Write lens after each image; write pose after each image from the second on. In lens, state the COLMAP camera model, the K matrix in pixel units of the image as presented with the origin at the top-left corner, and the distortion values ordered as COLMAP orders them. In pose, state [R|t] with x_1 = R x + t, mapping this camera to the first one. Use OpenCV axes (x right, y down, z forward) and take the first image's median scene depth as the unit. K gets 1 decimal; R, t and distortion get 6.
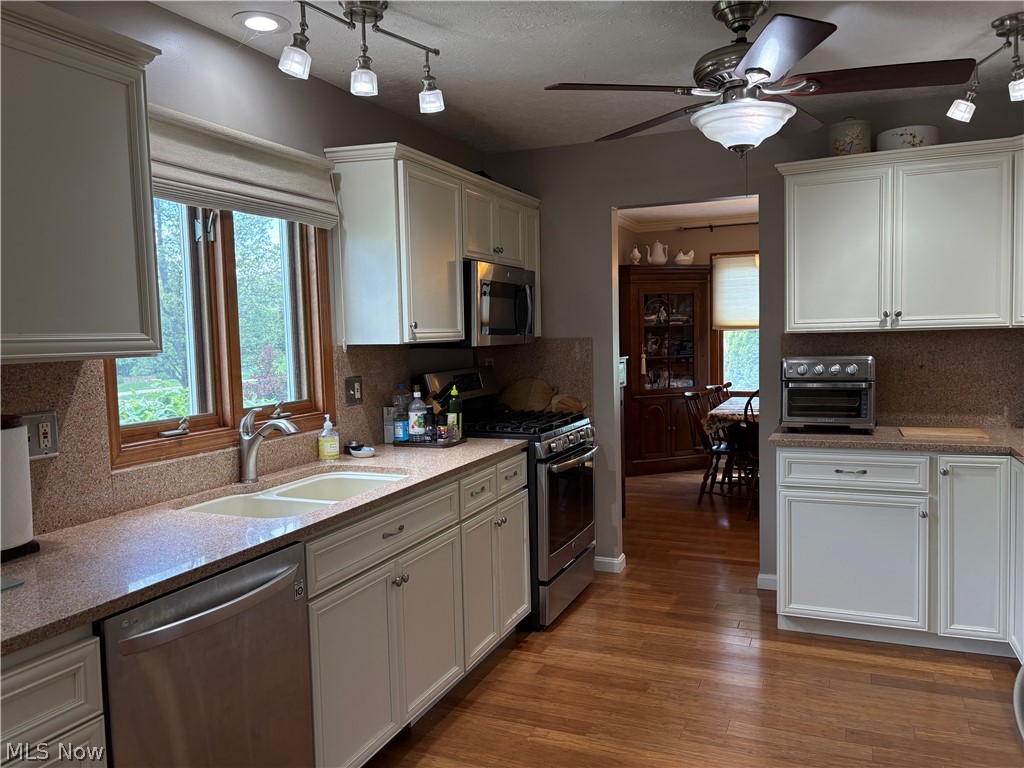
lens RADIAL K [[773.6, 0, 511.5], [0, 773.6, 390.7], [0, 0, 1]] dist [0.050978, -0.055364]
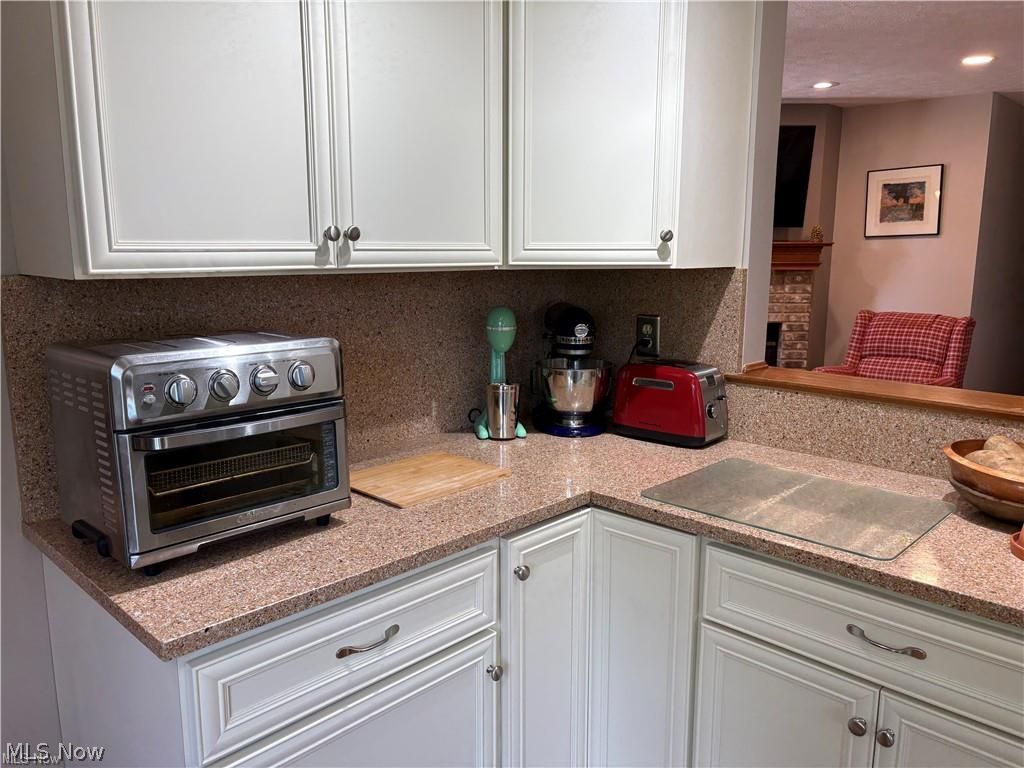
lens RADIAL K [[773.6, 0, 511.5], [0, 773.6, 390.7], [0, 0, 1]] dist [0.050978, -0.055364]
pose [[0.350707, -0.146029, 0.925030, 0.118860], [0.059247, 0.989249, 0.133704, -0.067309], [-0.934609, 0.007914, 0.355588, 0.792265]]
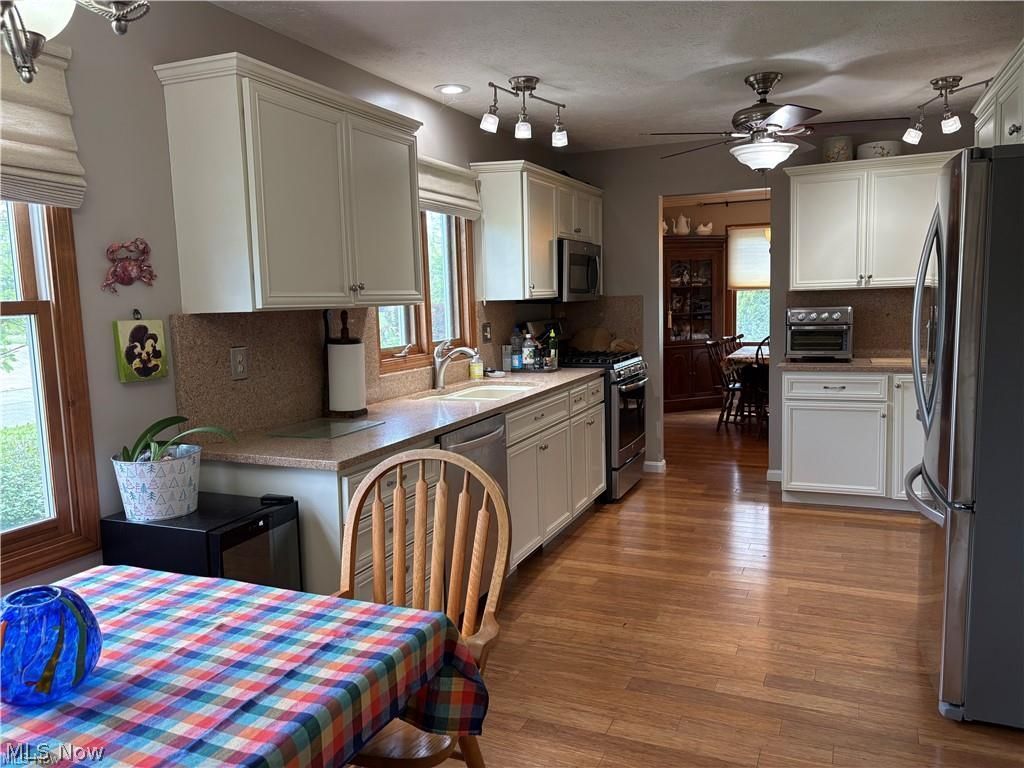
lens RADIAL K [[773.6, 0, 511.5], [0, 773.6, 390.7], [0, 0, 1]] dist [0.050978, -0.055364]
pose [[0.999985, -0.004545, -0.002919, -0.151774], [0.004675, 0.998930, 0.046016, 0.041009], [0.002707, -0.046029, 0.998936, -0.427554]]
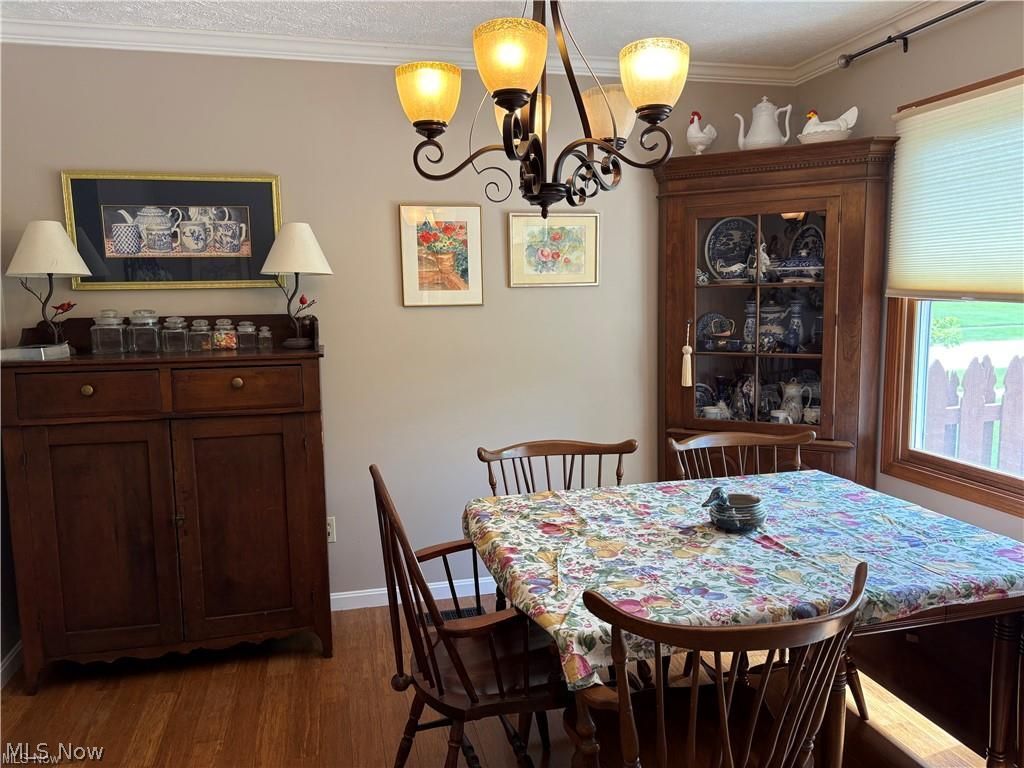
lens RADIAL K [[773.6, 0, 511.5], [0, 773.6, 390.7], [0, 0, 1]] dist [0.050978, -0.055364]
pose [[0.605795, 0.119452, -0.786603, 1.058683], [-0.061284, 0.992734, 0.103557, -0.136518], [0.793257, -0.014528, 0.608713, 1.335709]]
